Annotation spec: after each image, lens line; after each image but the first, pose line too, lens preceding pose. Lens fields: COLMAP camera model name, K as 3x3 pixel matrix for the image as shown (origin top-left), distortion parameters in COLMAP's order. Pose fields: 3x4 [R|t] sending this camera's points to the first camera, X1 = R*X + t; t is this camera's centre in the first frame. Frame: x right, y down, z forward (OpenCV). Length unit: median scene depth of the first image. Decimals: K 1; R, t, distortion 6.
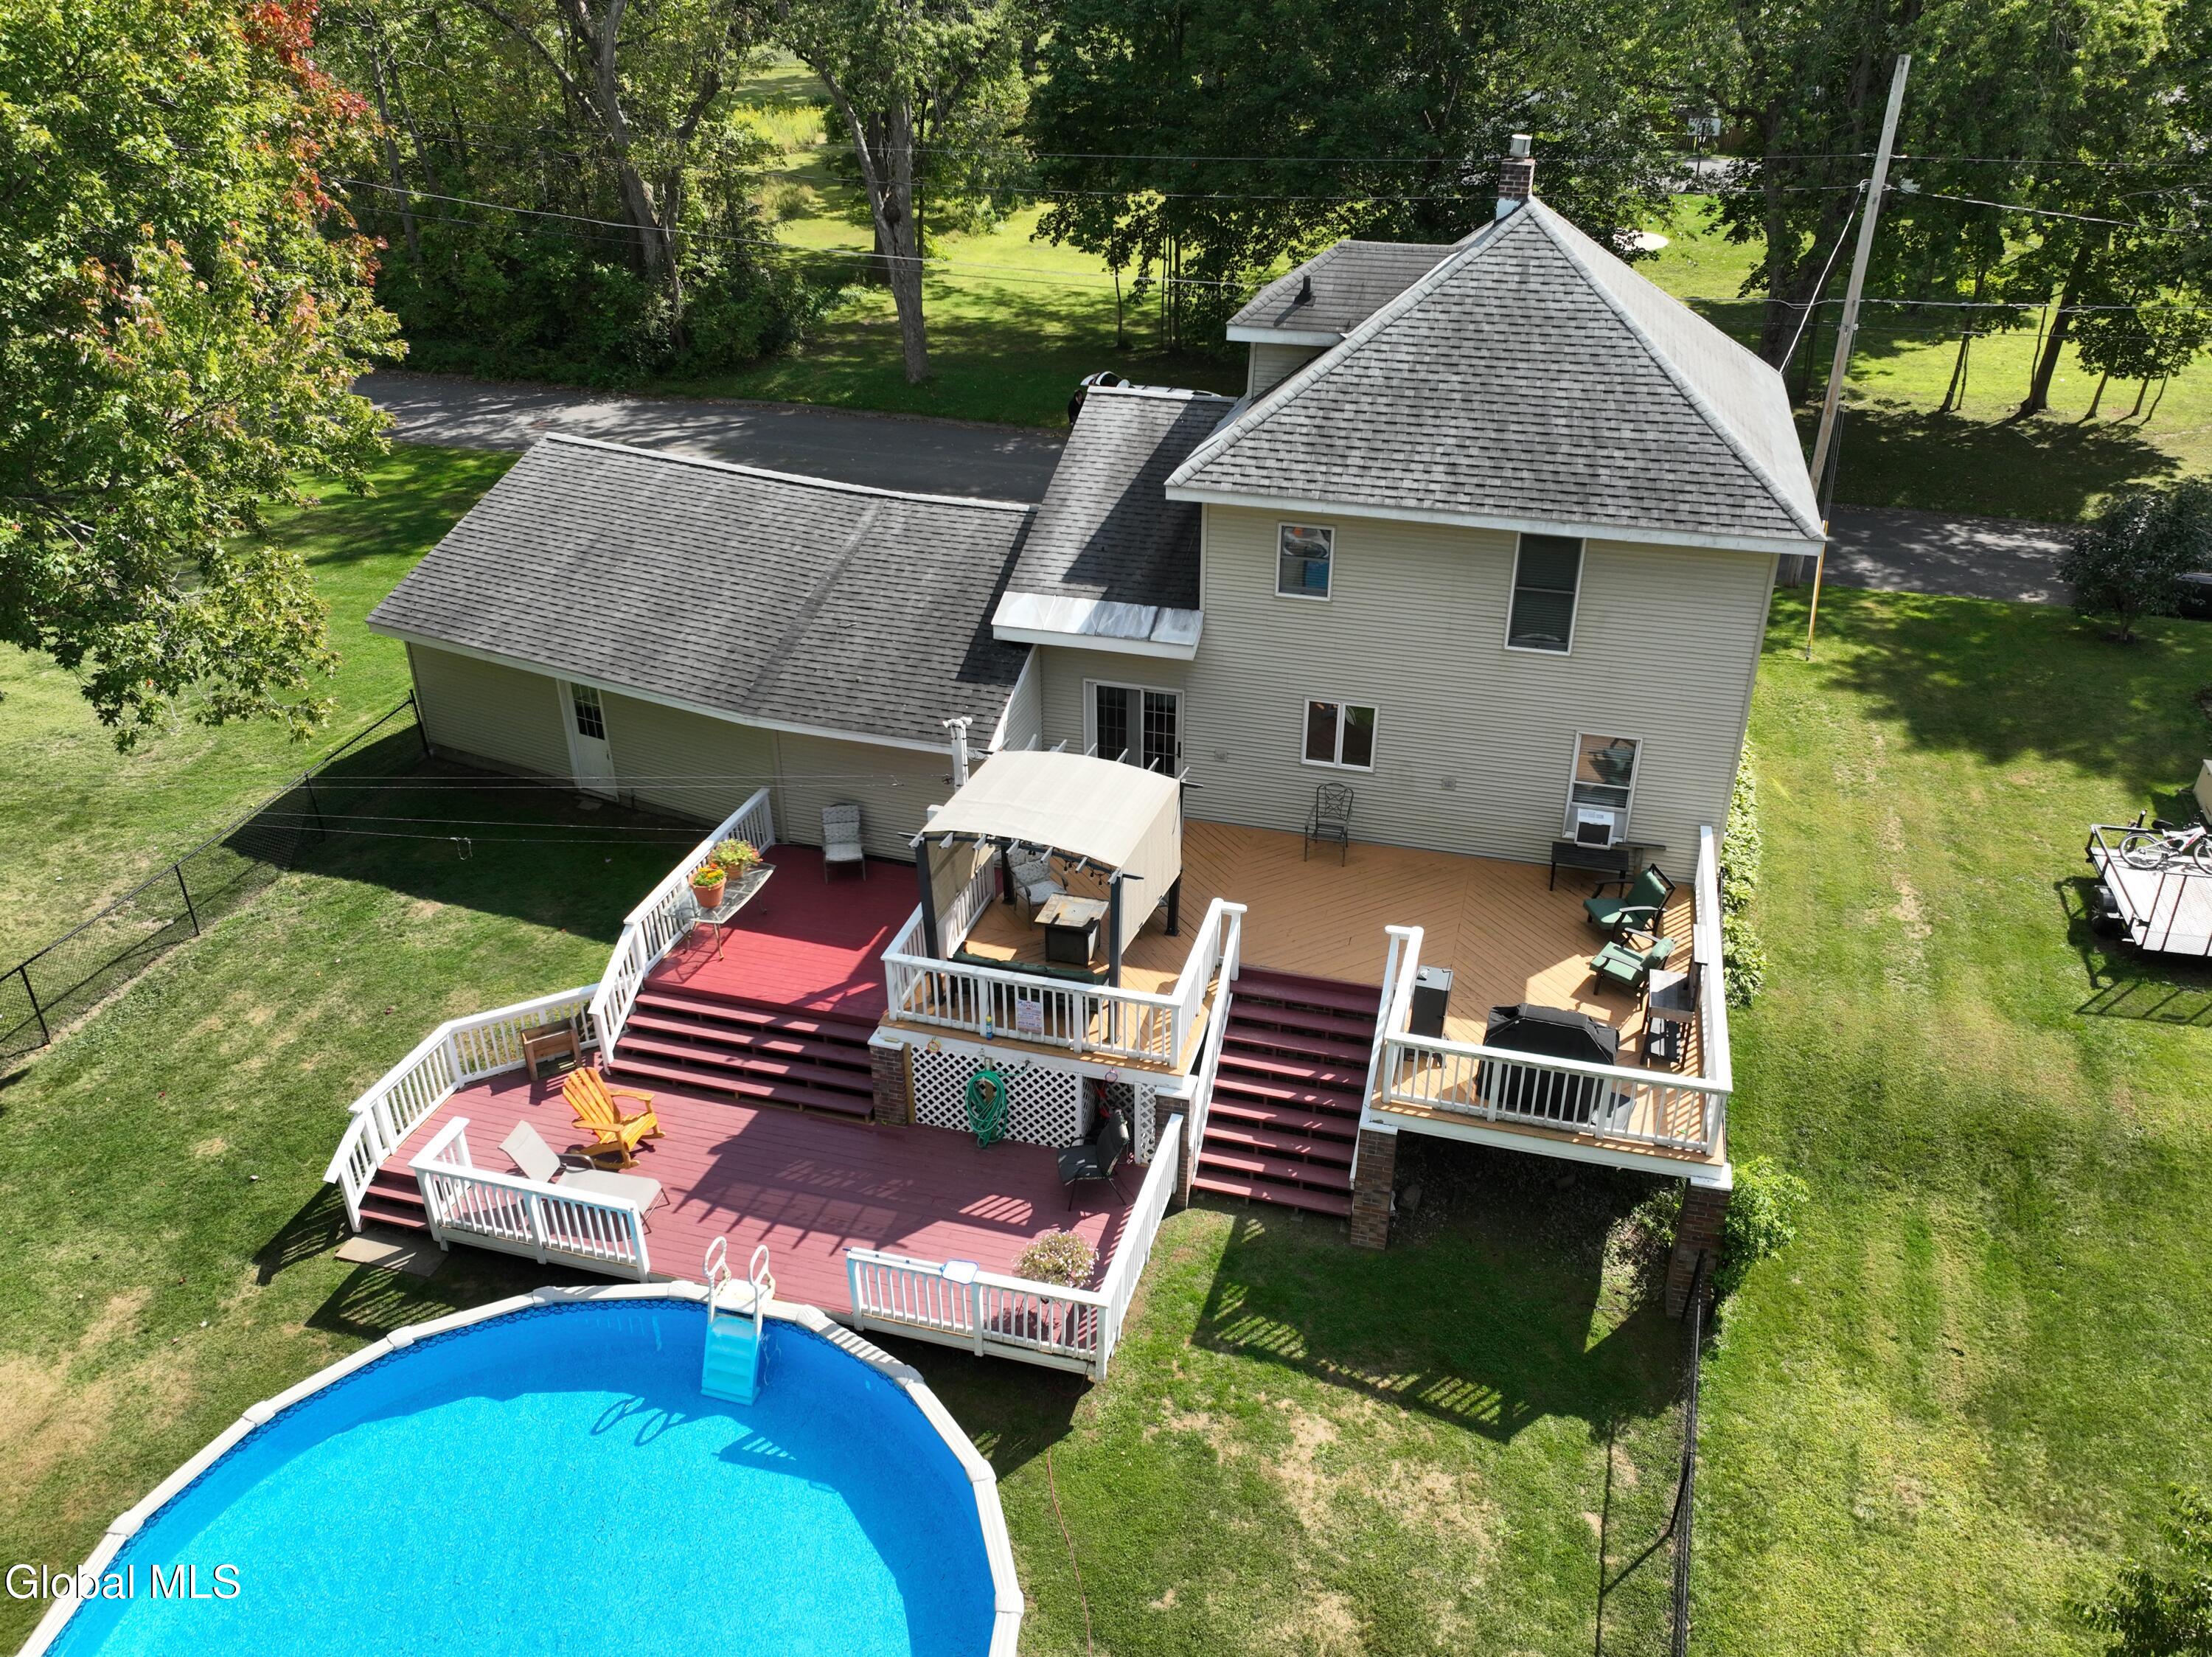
lens RADIAL K [[1675.0, 0, 1125.0], [0, 1675.0, 812.3], [0, 0, 1]] dist [-0.009039, 0.020320]
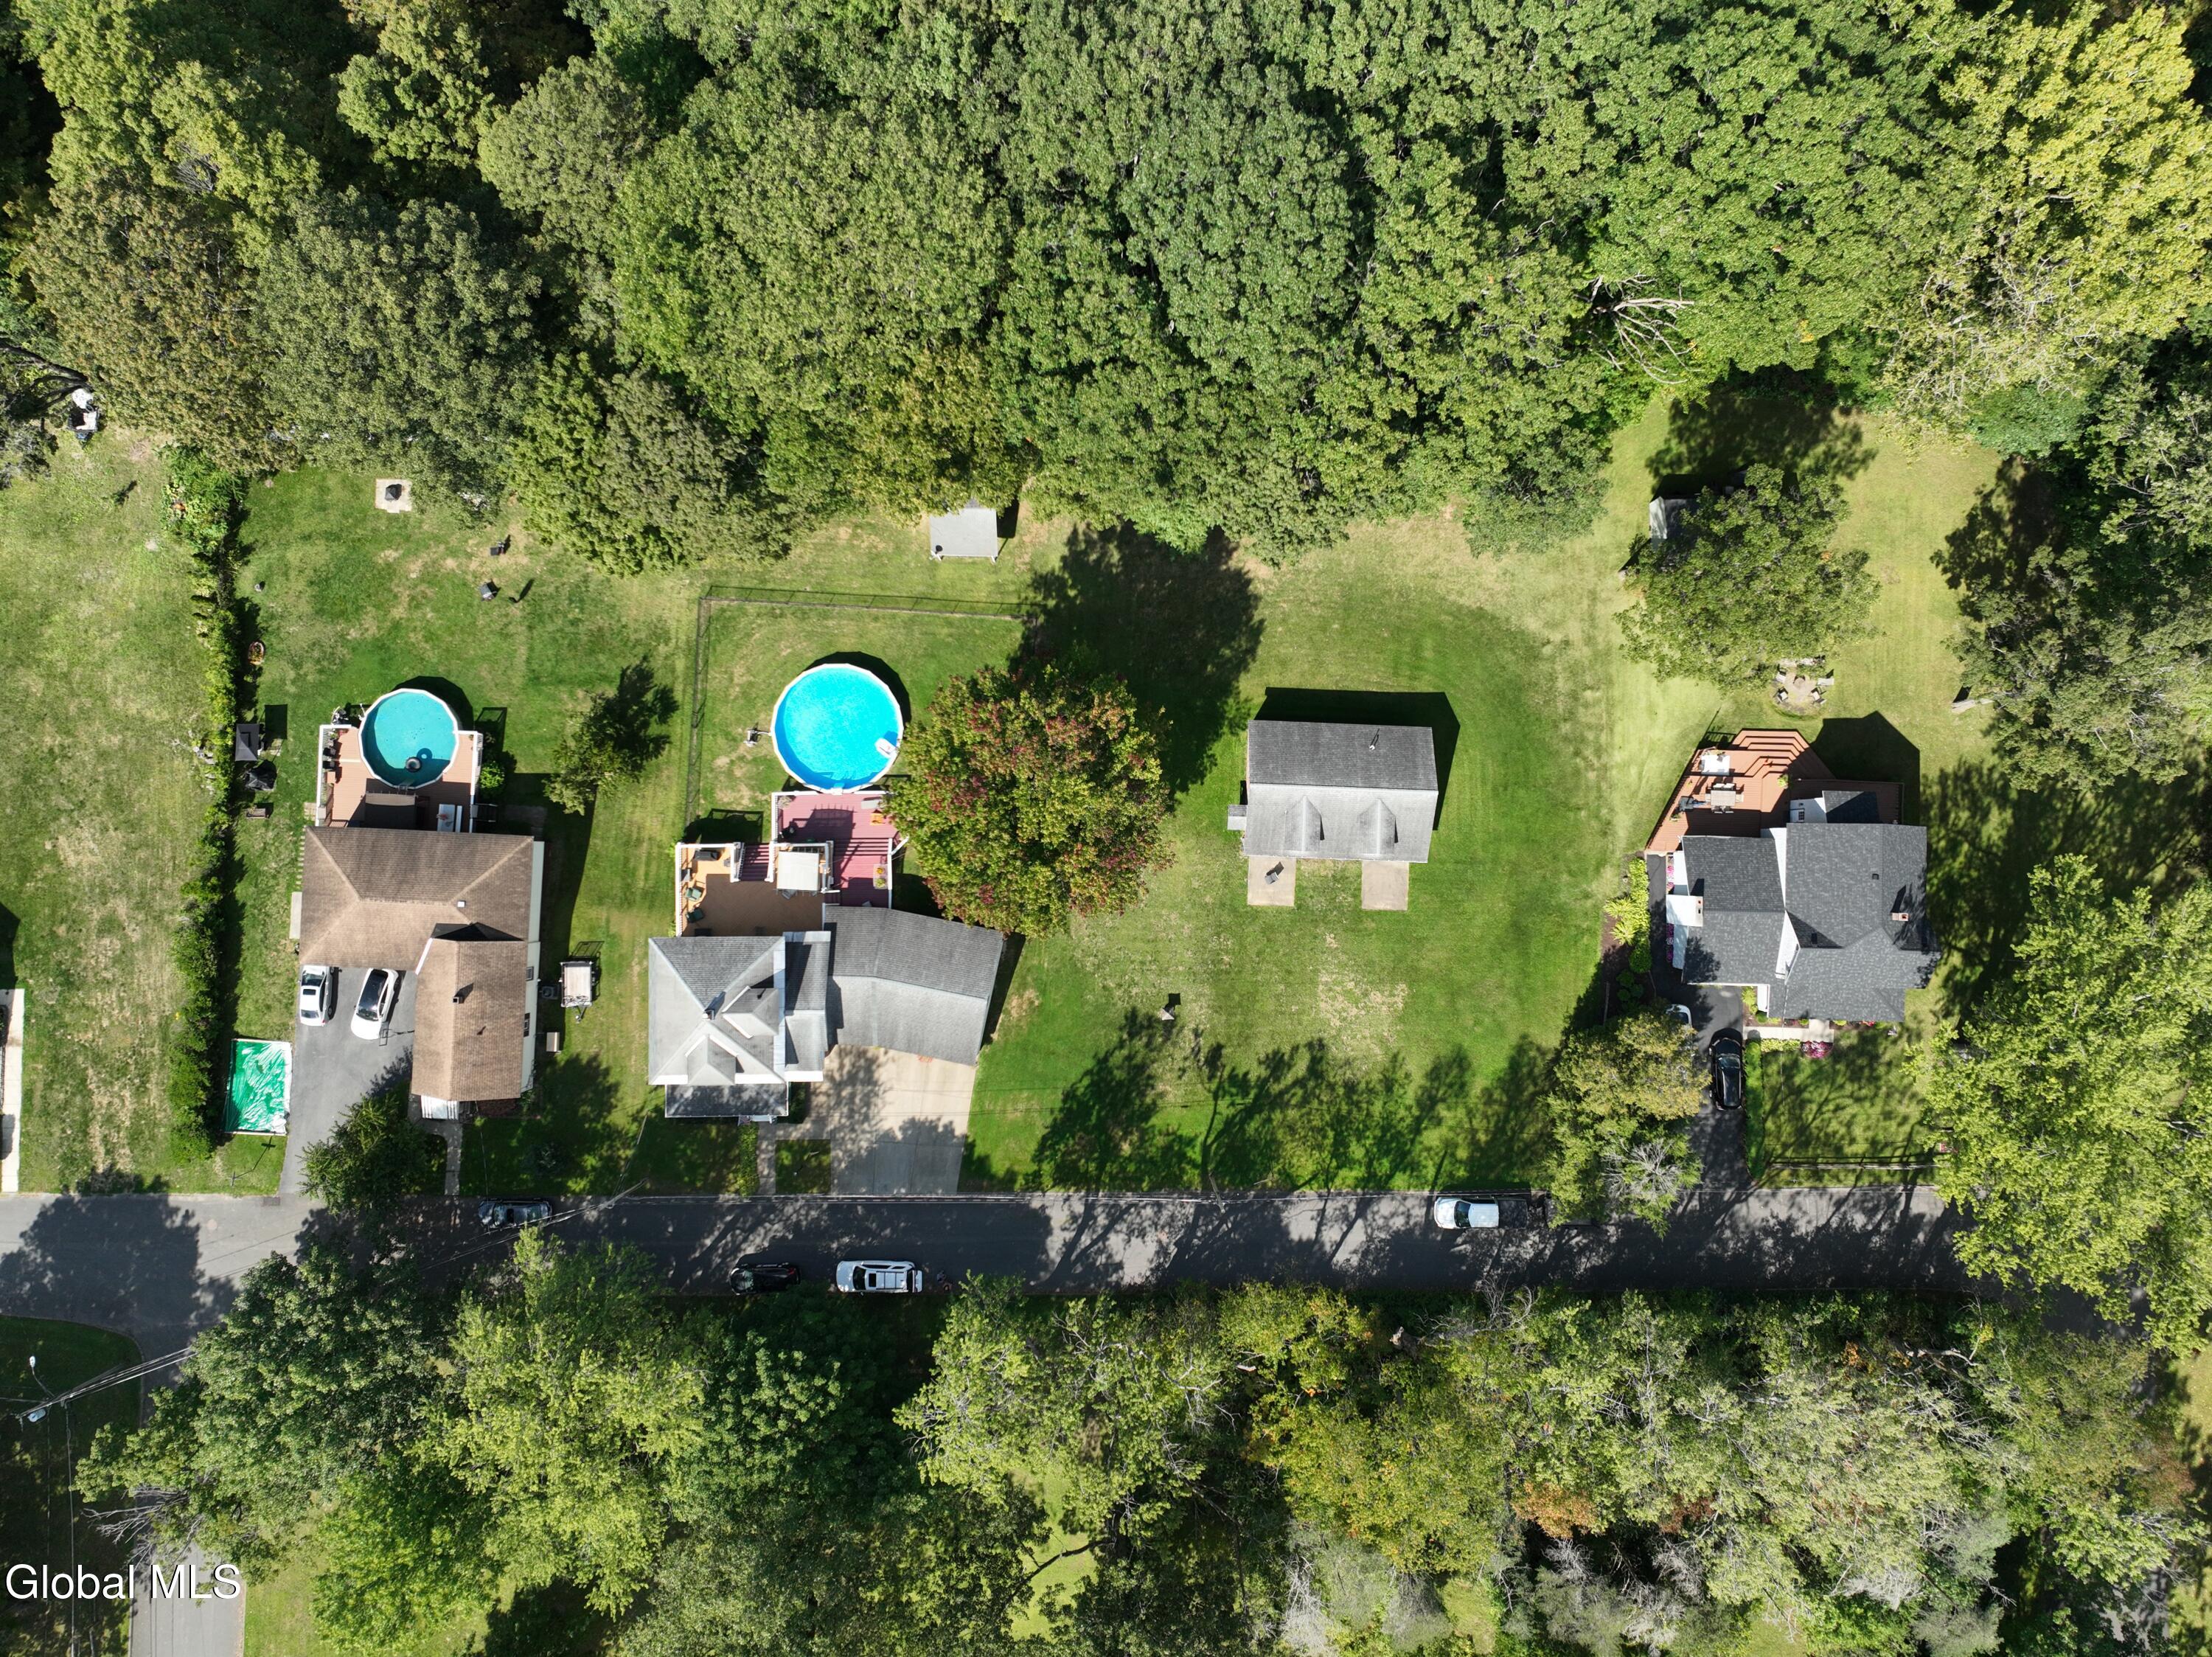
lens RADIAL K [[1675.0, 0, 1123.6], [0, 1675.0, 803.7], [0, 0, 1]] dist [-0.009039, 0.020320]
pose [[-0.960590, 0.276659, -0.026953, -0.917373], [-0.146564, -0.421713, 0.894806, -4.644732], [0.236189, 0.863492, 0.445642, -1.241537]]
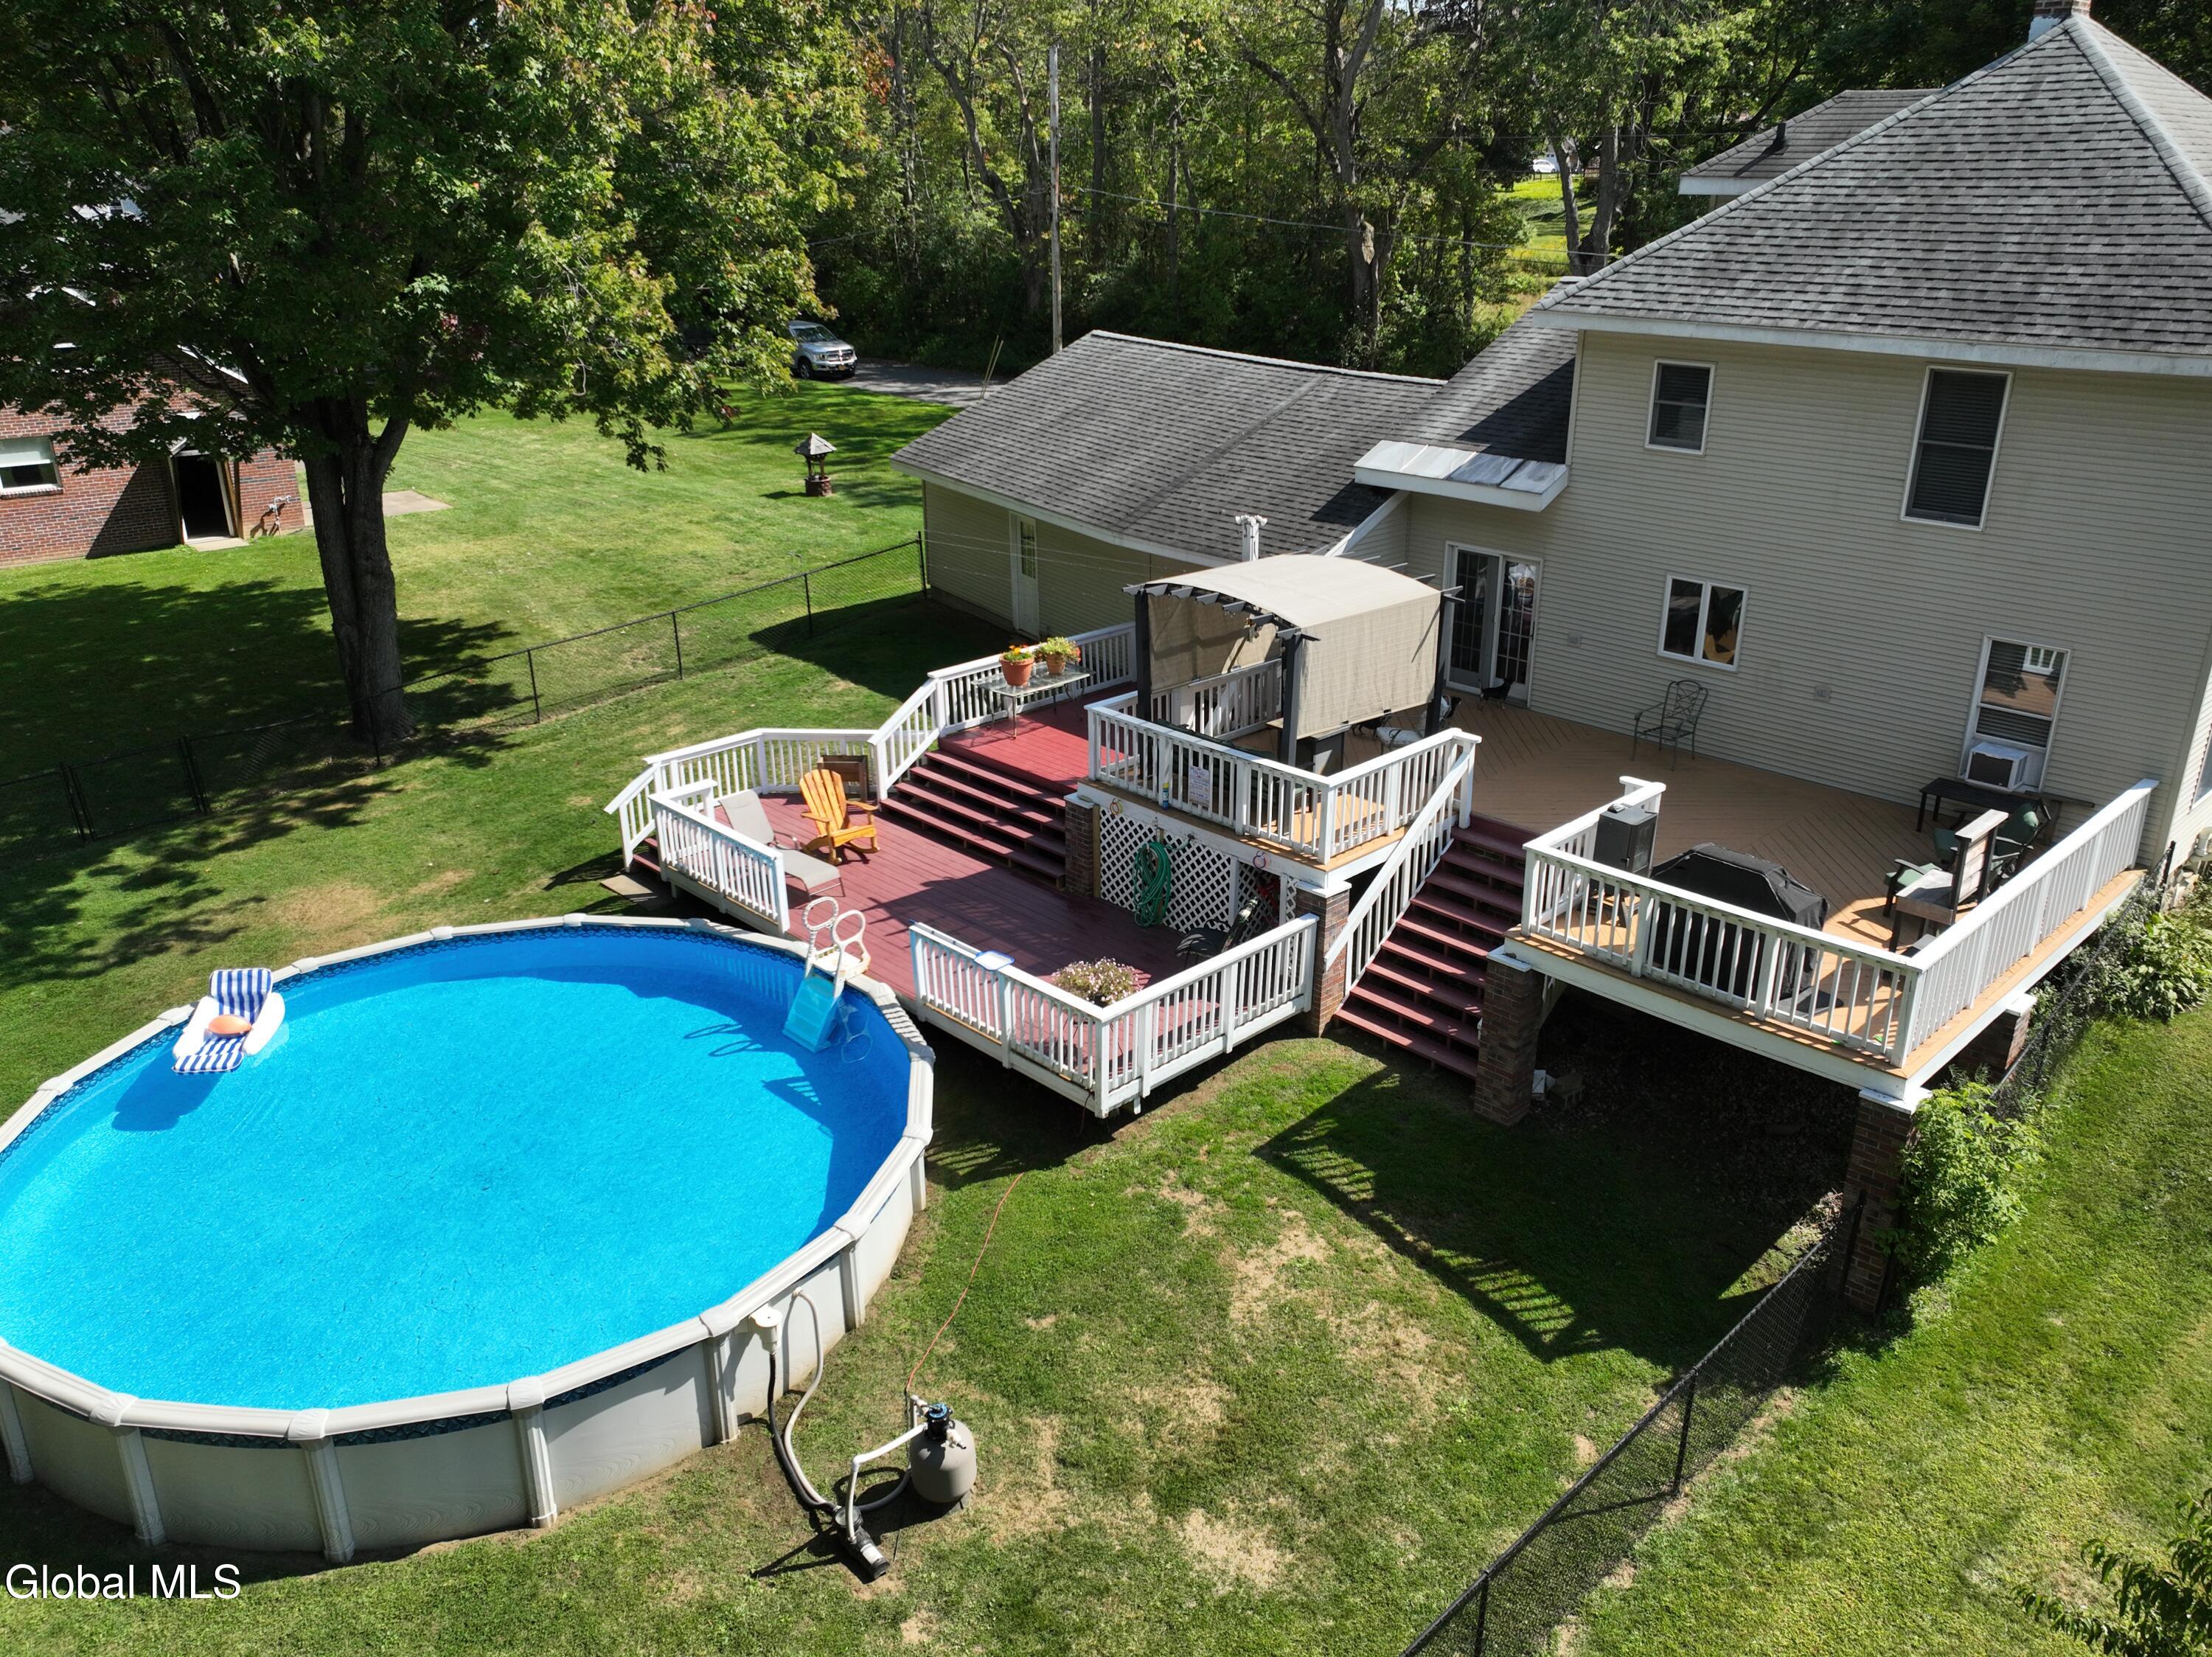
lens RADIAL K [[1675.0, 0, 1120.0], [0, 1675.0, 816.7], [0, 0, 1]] dist [-0.009039, 0.020320]
pose [[0.865091, 0.180181, -0.468137, 0.332247], [-0.231836, 0.971221, -0.054607, 0.191163], [0.444825, 0.155771, 0.881967, 0.144673]]
